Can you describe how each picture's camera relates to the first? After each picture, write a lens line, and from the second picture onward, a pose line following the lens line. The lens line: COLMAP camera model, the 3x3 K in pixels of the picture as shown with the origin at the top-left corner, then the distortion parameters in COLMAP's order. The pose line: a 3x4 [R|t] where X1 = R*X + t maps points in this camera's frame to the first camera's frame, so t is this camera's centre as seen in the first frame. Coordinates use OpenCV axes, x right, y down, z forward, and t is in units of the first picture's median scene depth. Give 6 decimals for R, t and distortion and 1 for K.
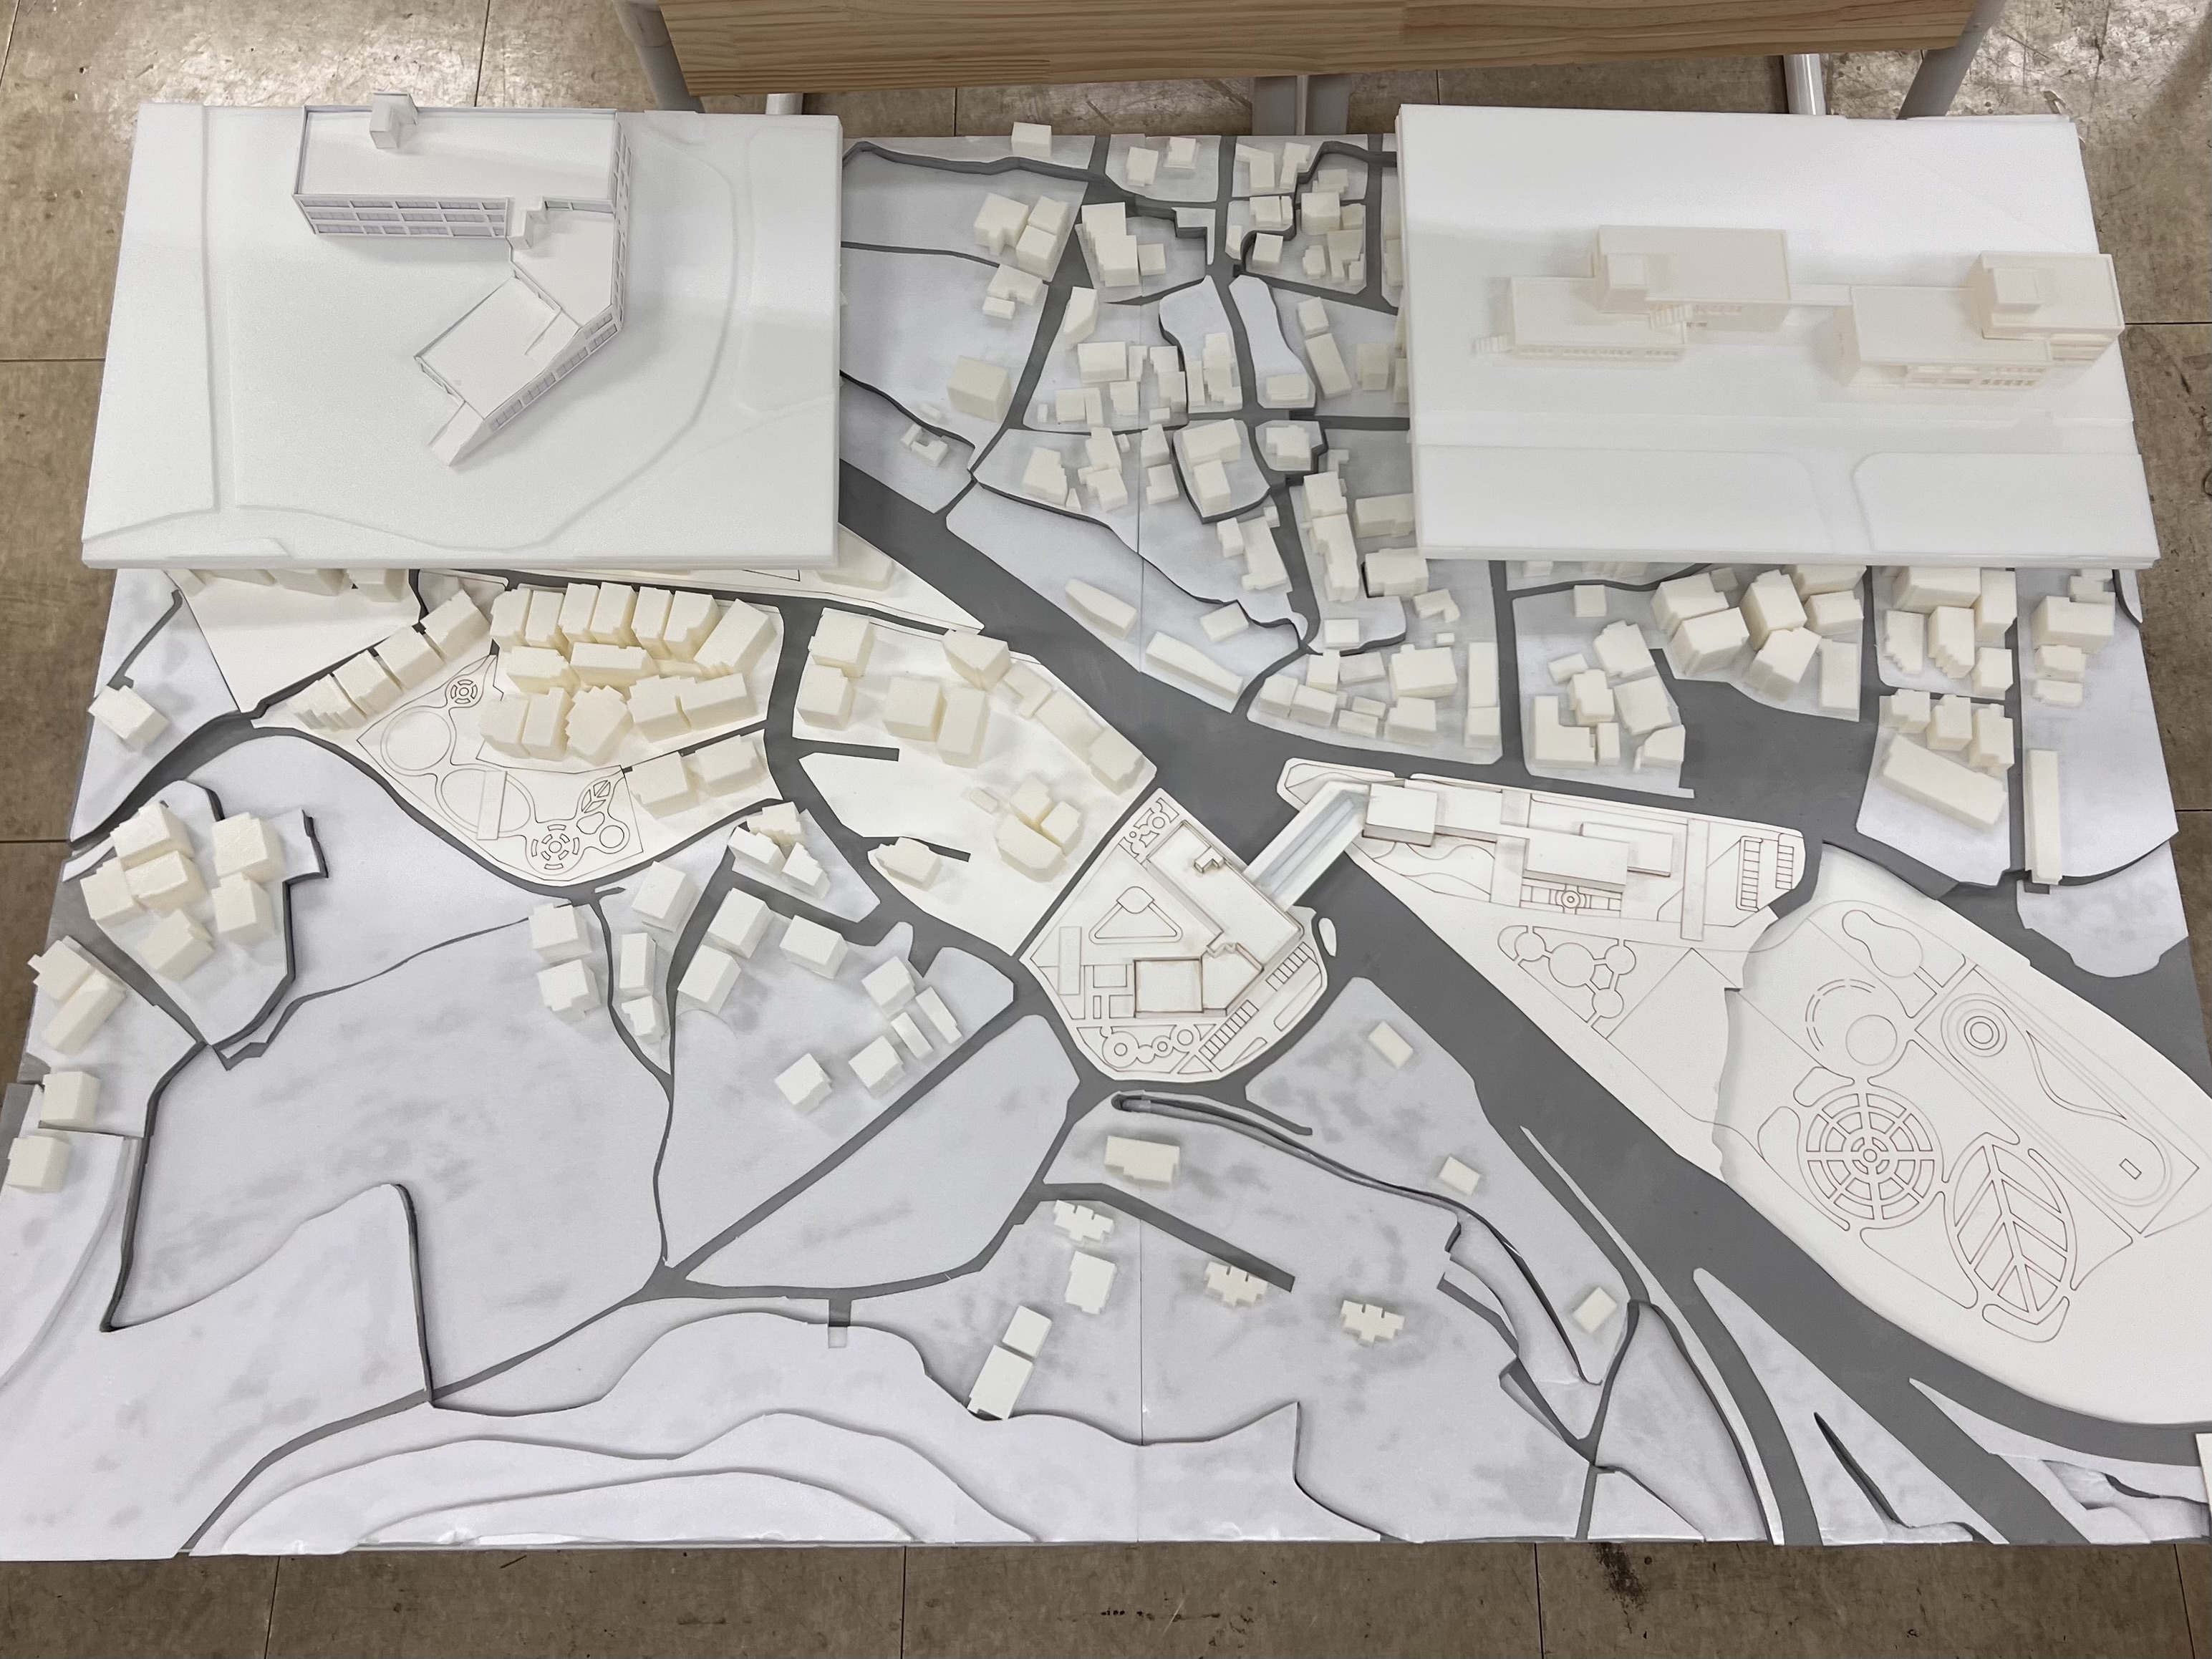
lens RADIAL K [[1661.0, 0, 1106.0], [0, 1661.0, 829.5], [0, 0, 1]] dist [-0.026590, -0.007911]
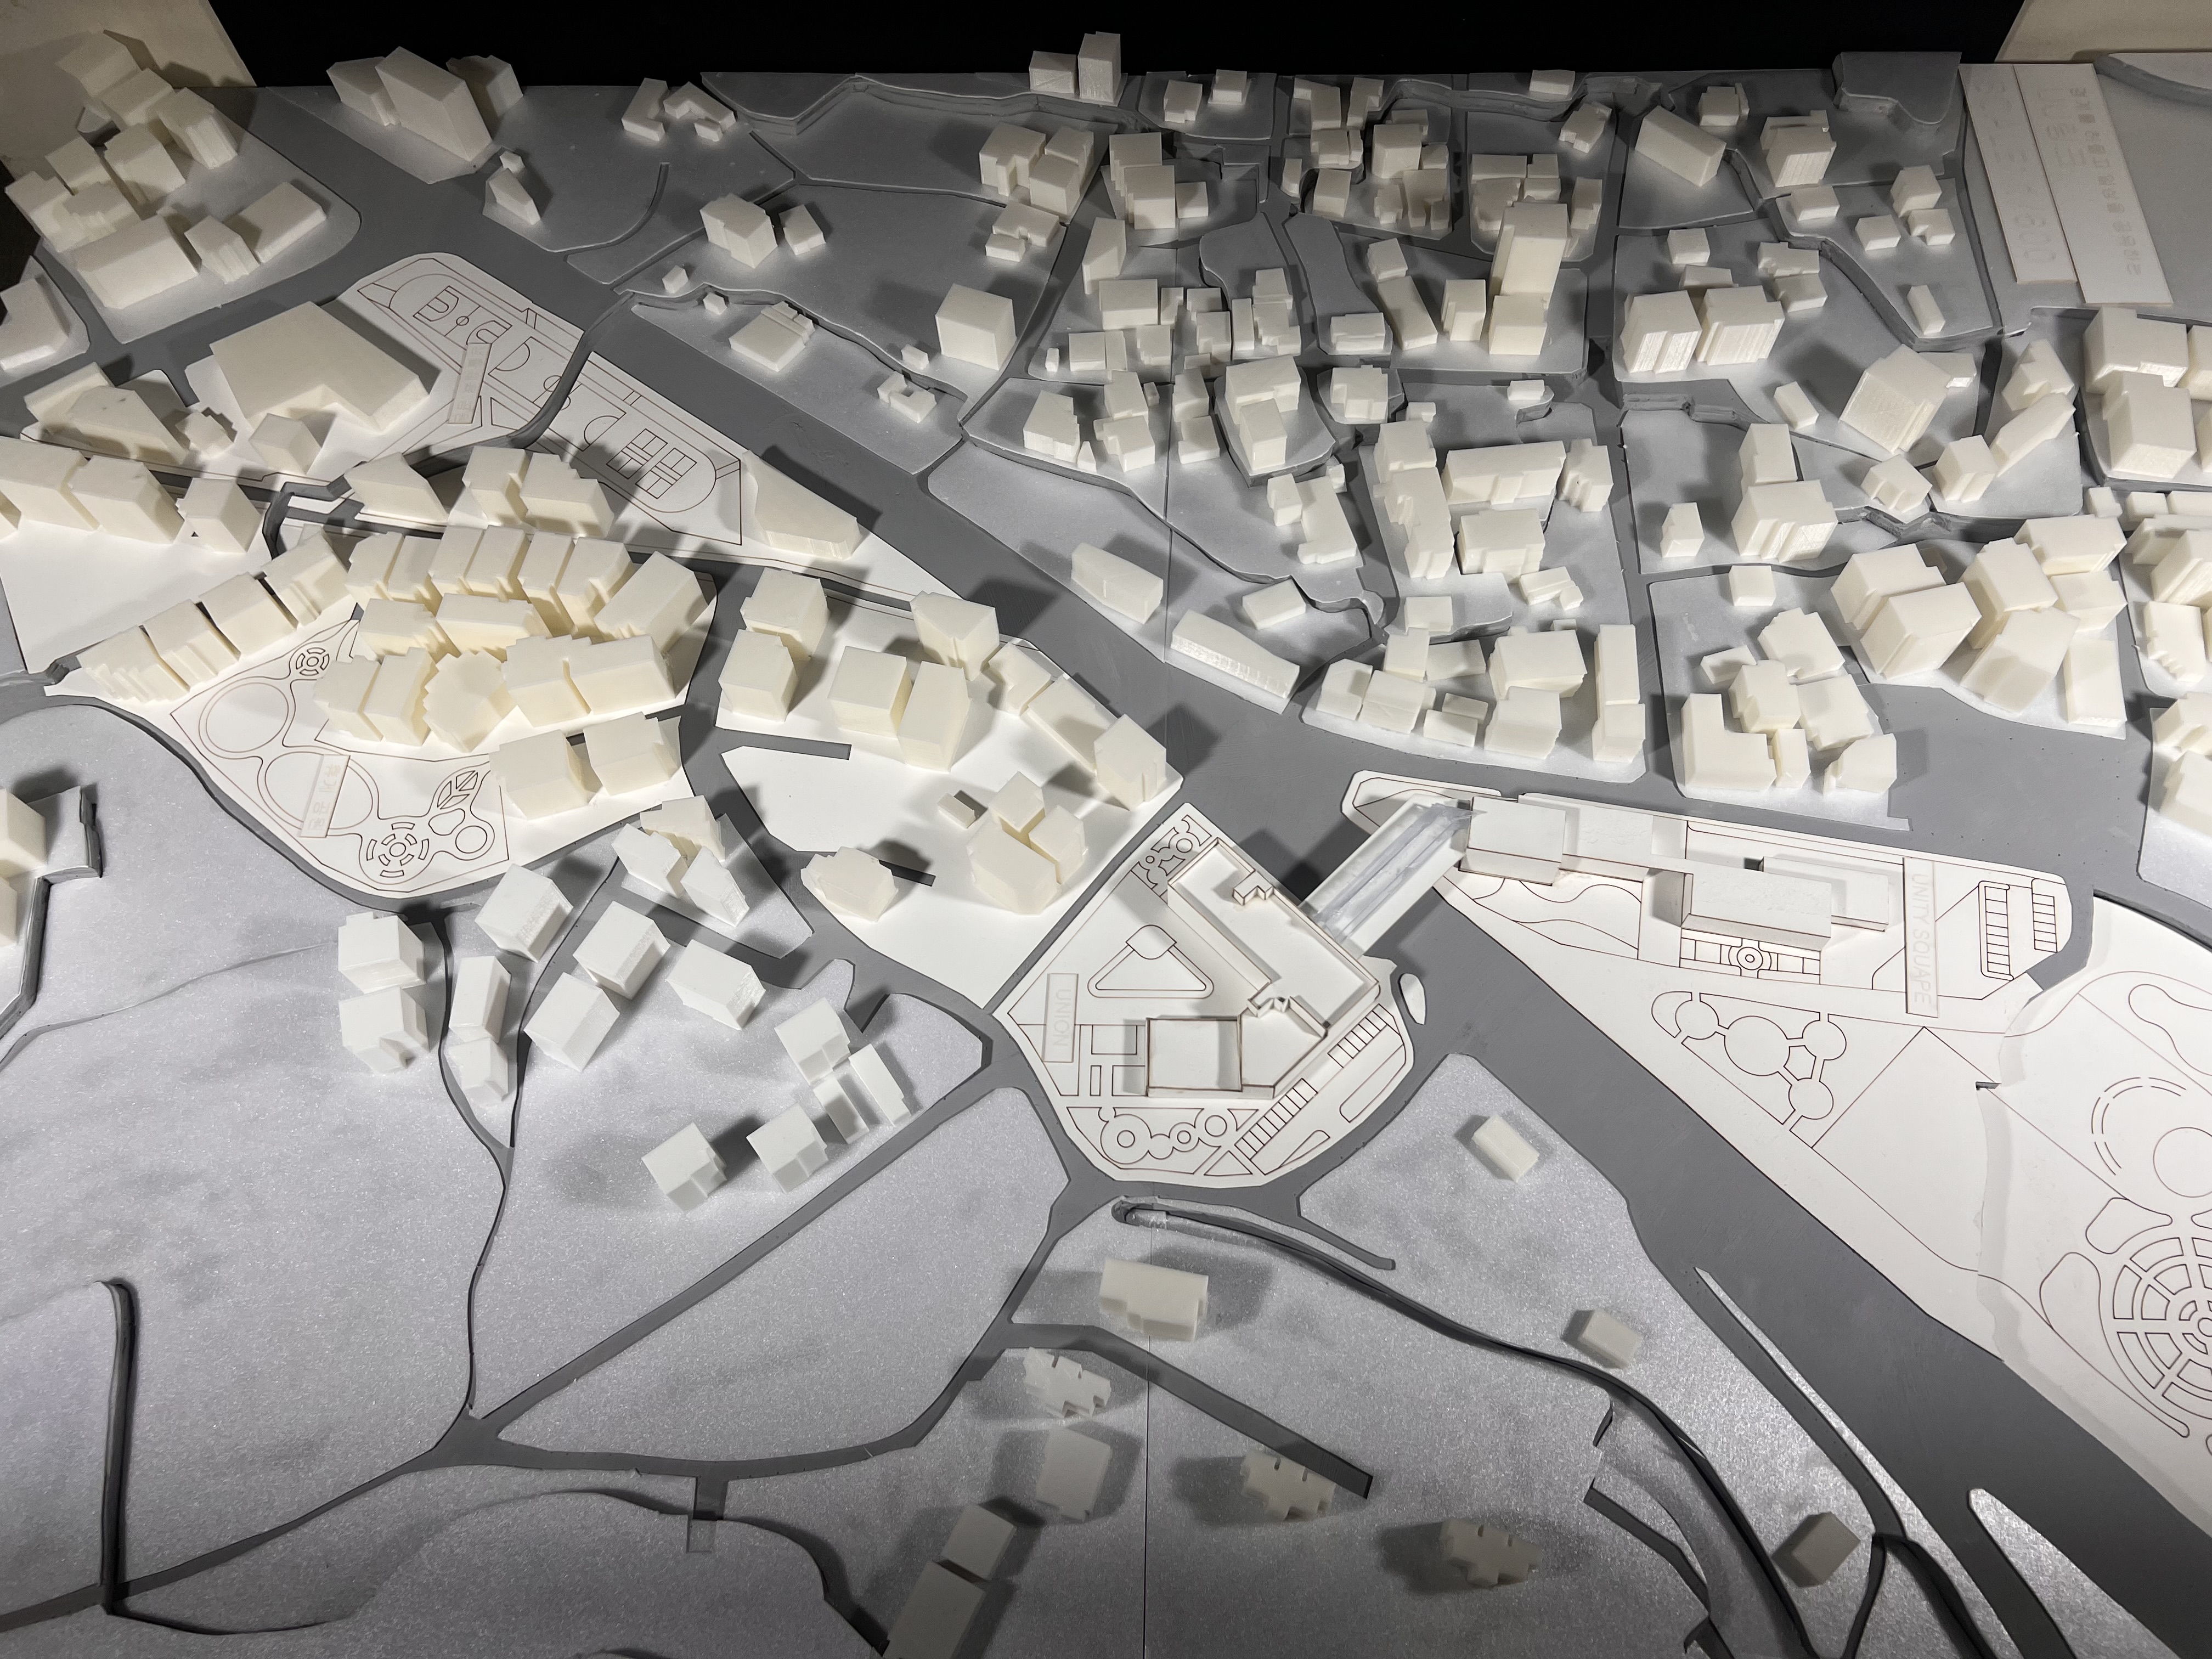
lens RADIAL K [[1661.0, 0, 1106.0], [0, 1661.0, 829.5], [0, 0, 1]] dist [-0.026590, -0.007911]
pose [[0.998908, 0.045509, 0.010568, -0.013680], [-0.044486, 0.995596, -0.082518, 0.057354], [-0.014277, 0.081958, 0.996534, 0.262850]]
